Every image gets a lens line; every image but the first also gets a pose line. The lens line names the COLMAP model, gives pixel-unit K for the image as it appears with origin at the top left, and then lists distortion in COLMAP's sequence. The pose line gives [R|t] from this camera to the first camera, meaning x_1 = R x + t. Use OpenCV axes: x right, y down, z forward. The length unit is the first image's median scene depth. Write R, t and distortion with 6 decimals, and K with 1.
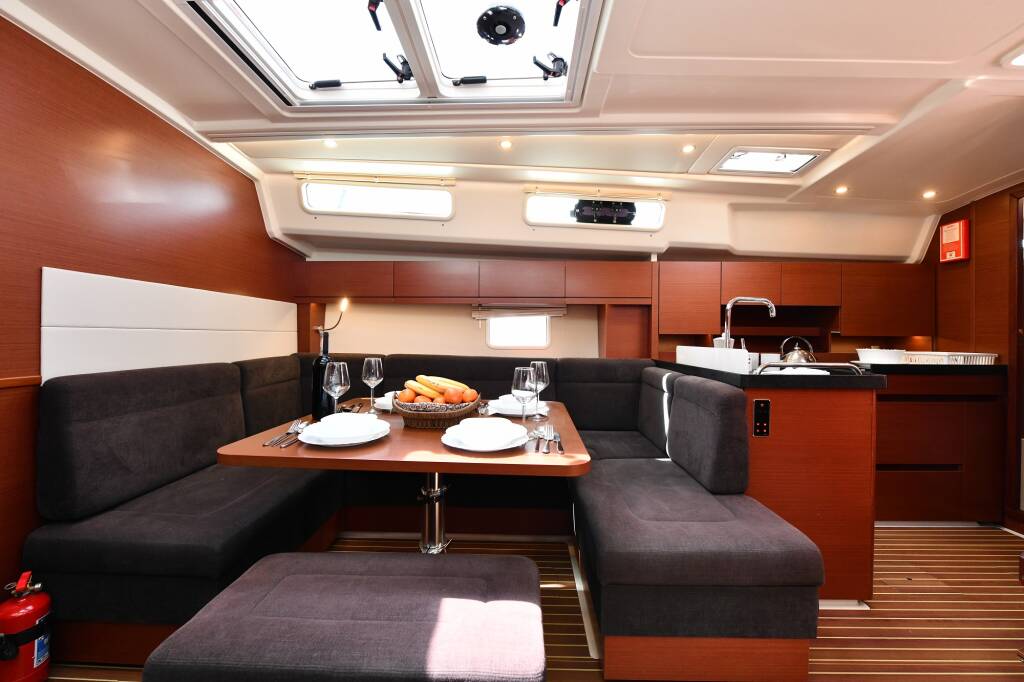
lens RADIAL K [[405.0, 0, 515.9], [0, 405.0, 342.5], [0, 0, 1]] dist [-0.001835, -0.001167]
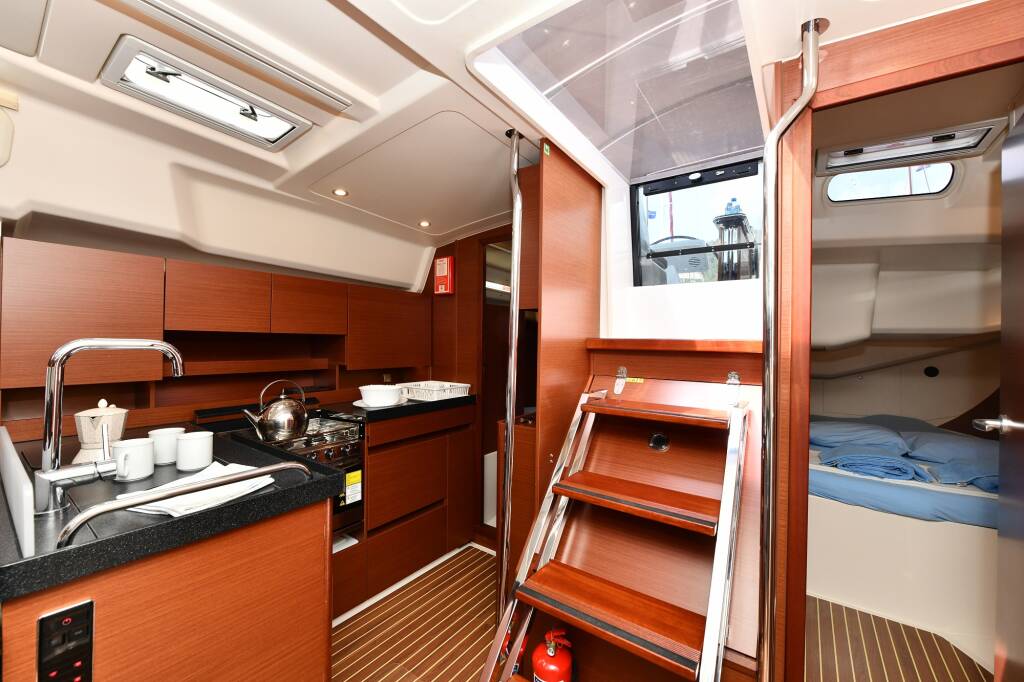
lens RADIAL K [[405.0, 0, 510.2], [0, 405.0, 341.1], [0, 0, 1]] dist [-0.001835, -0.001167]
pose [[0.583068, 0.001415, 0.812422, 0.345209], [-0.003886, 0.999992, 0.001047, -0.084869], [-0.812414, -0.003767, 0.583069, 0.258797]]
